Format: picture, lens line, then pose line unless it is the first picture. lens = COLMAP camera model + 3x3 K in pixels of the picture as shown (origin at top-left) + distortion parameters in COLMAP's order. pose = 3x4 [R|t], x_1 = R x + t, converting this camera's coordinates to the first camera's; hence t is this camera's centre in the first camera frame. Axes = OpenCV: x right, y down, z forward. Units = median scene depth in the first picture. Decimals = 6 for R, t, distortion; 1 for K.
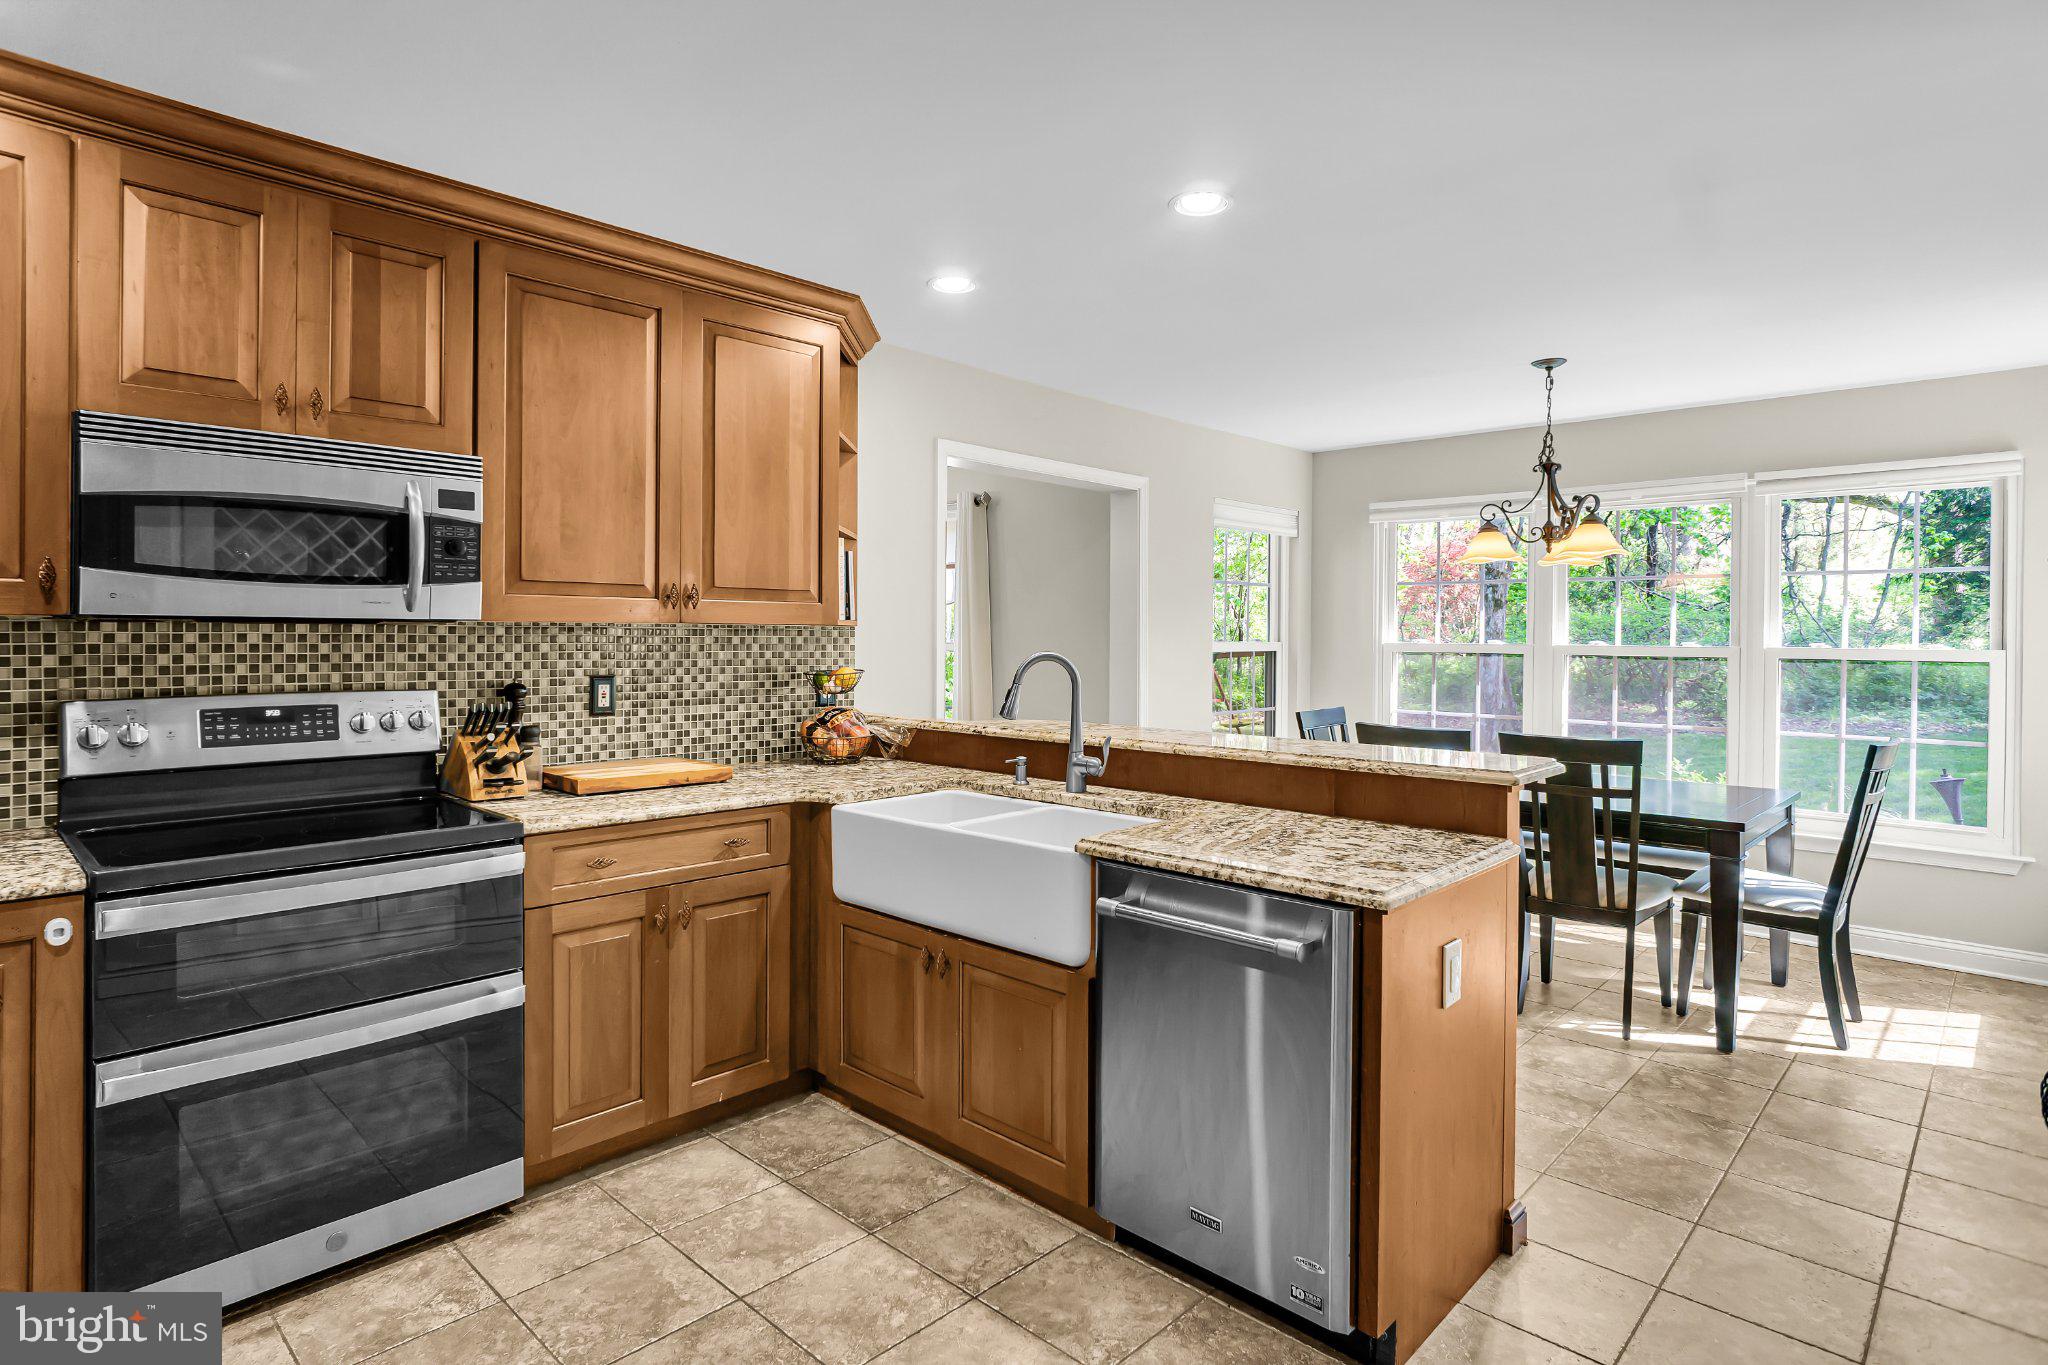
lens RADIAL K [[1086.9, 0, 1038.6], [0, 1086.9, 642.7], [0, 0, 1]] dist [-0.012766, 0.003884]
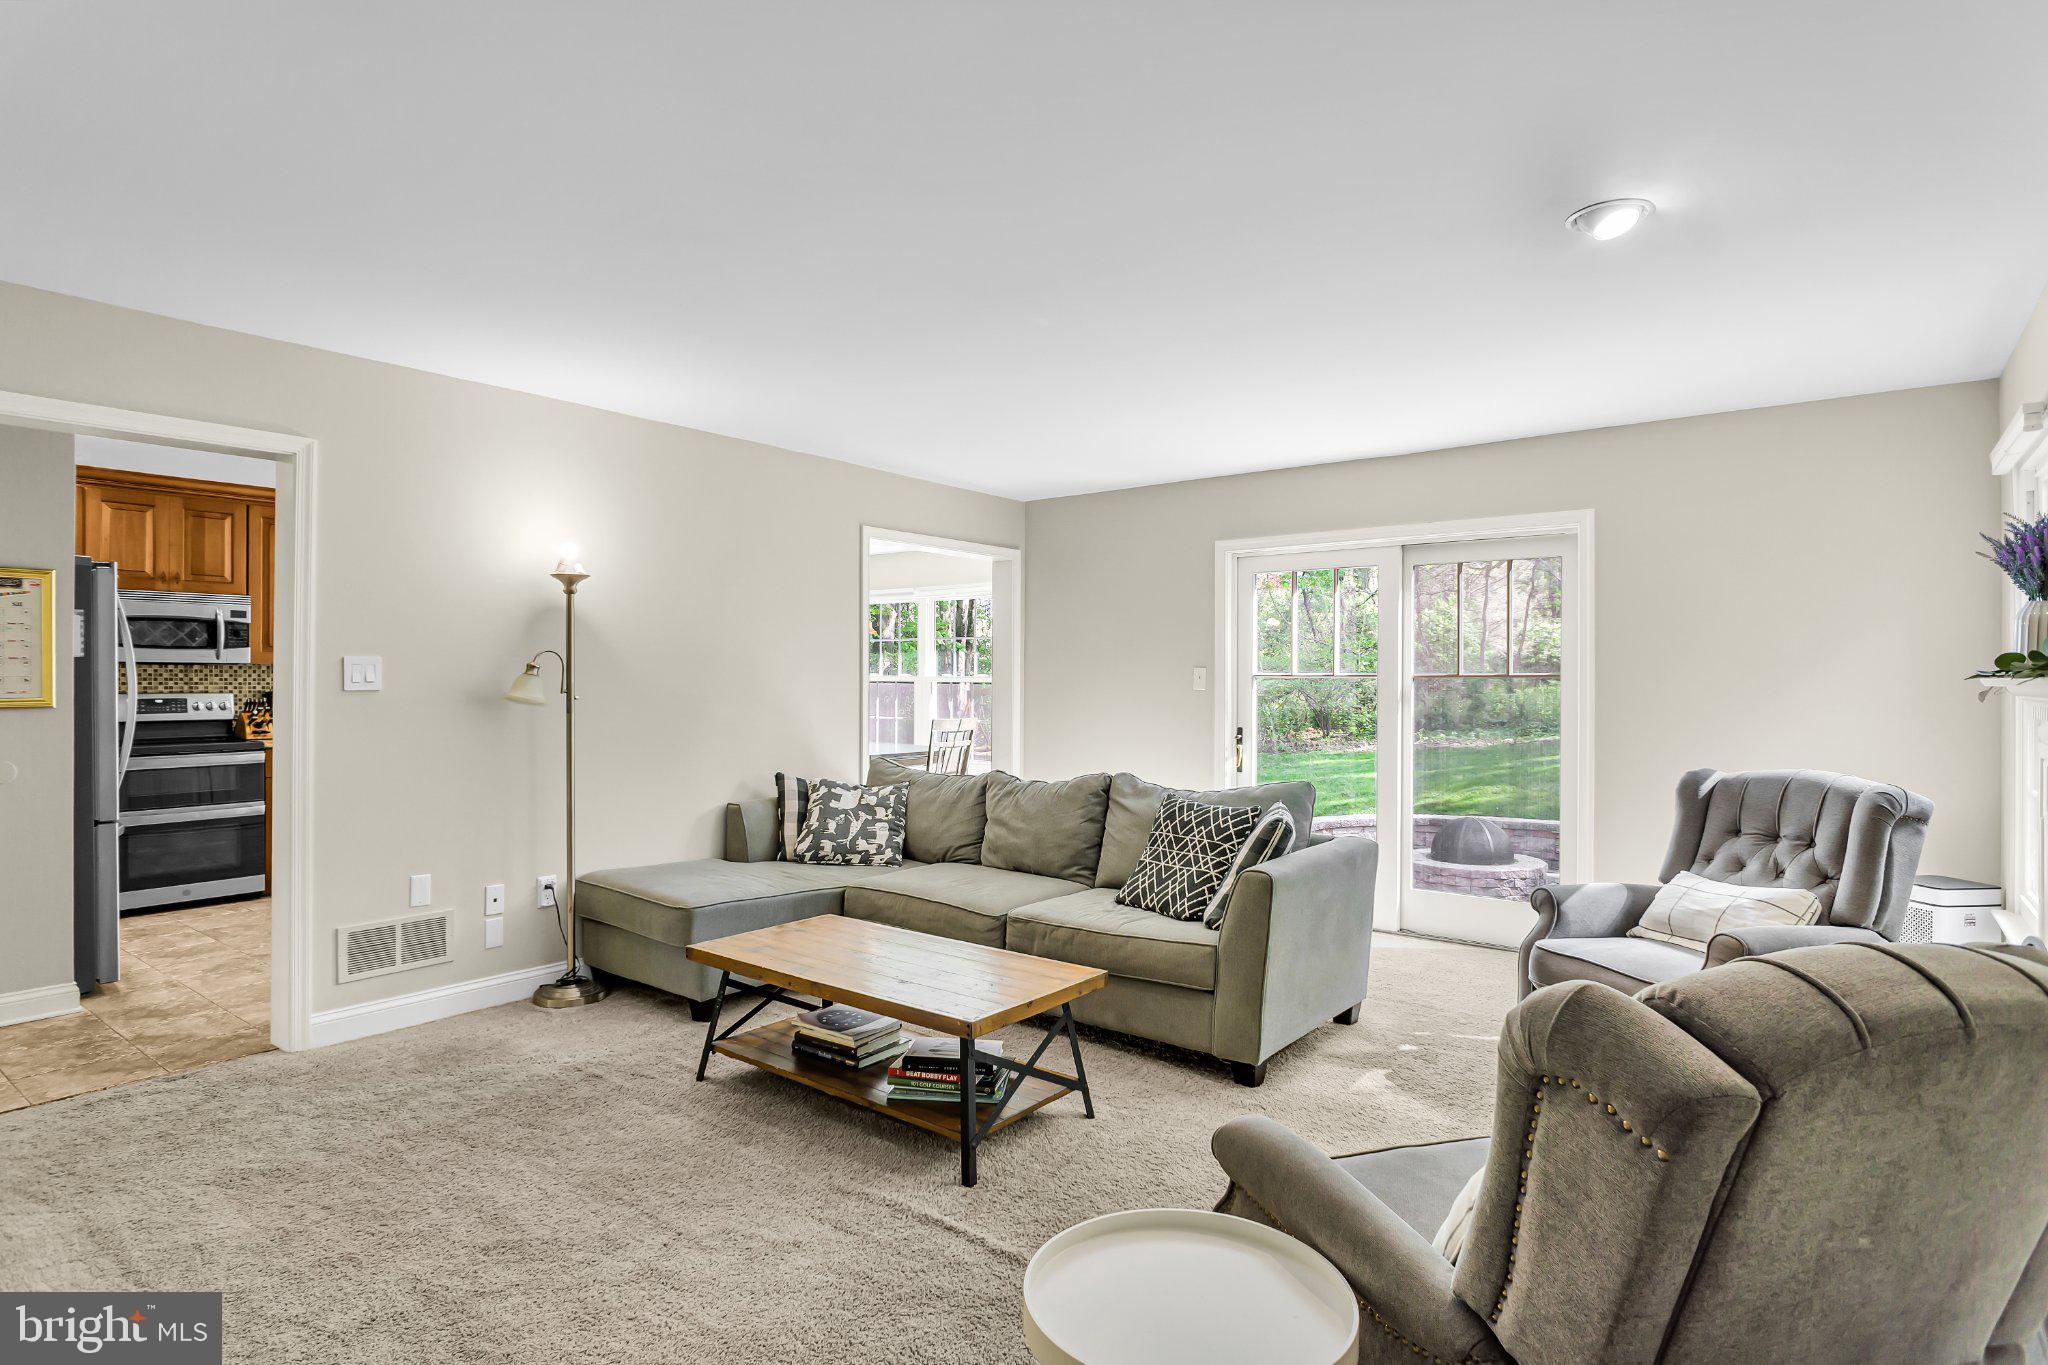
lens RADIAL K [[1086.9, 0, 1031.7], [0, 1086.9, 683.4], [0, 0, 1]] dist [-0.012766, 0.003884]
pose [[0.995529, -0.004835, 0.094334, 0.889000], [0.004917, 0.999988, -0.000638, 0.030856], [-0.094329, 0.001099, 0.995540, -1.400284]]
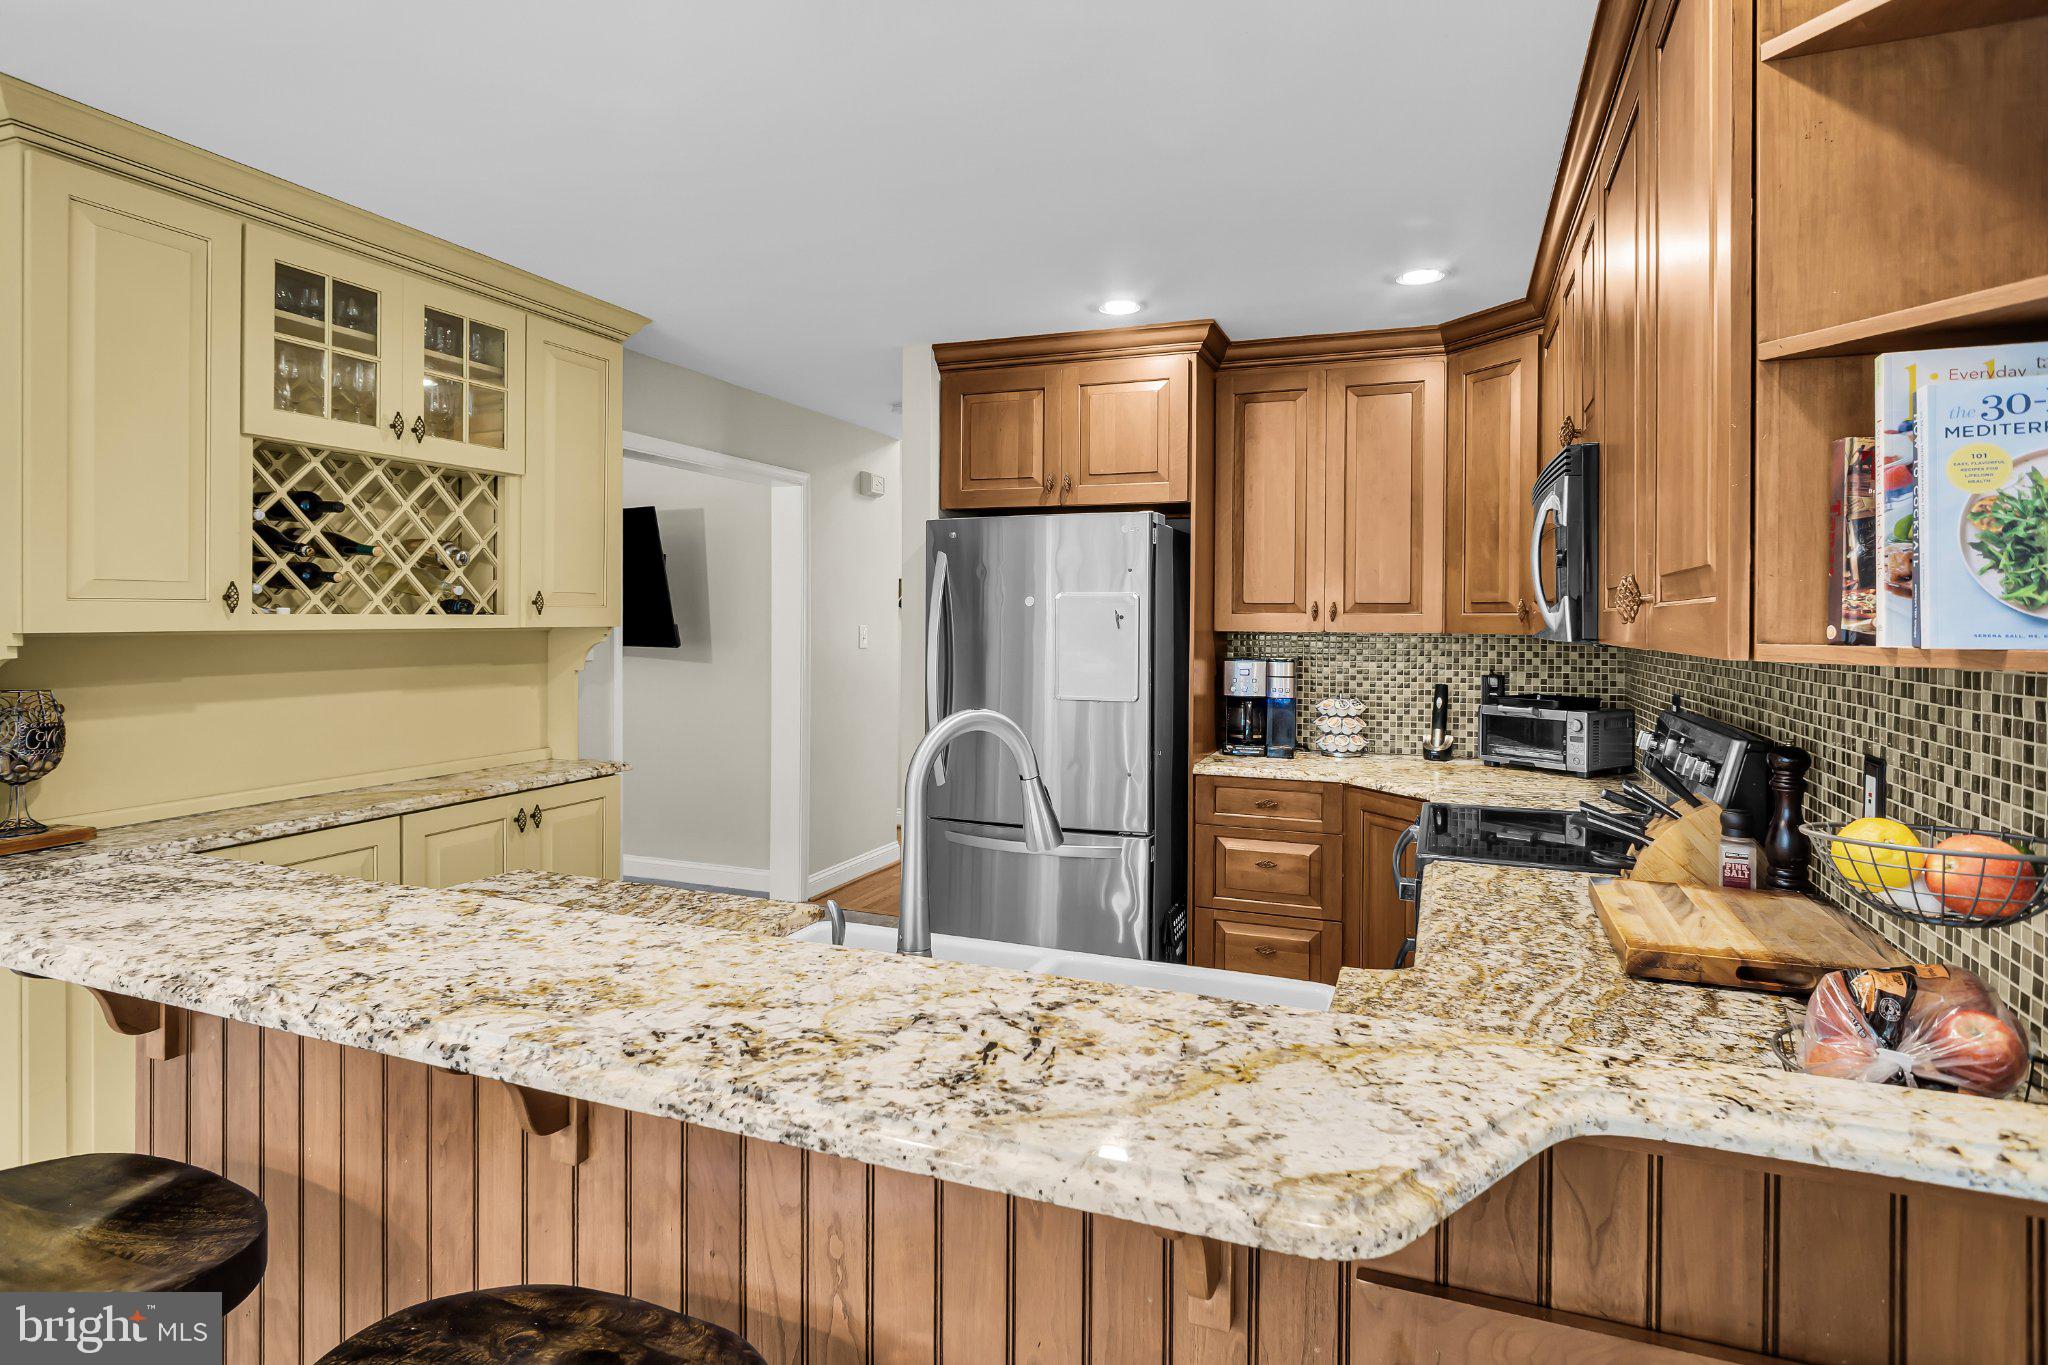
lens RADIAL K [[1086.9, 0, 1045.4], [0, 1086.9, 624.8], [0, 0, 1]] dist [-0.012766, 0.003884]
pose [[-0.925616, -0.012566, -0.378256, 0.150036], [-0.017491, 0.999801, 0.009589, -0.031247], [0.378060, 0.015492, -0.925651, 1.449505]]
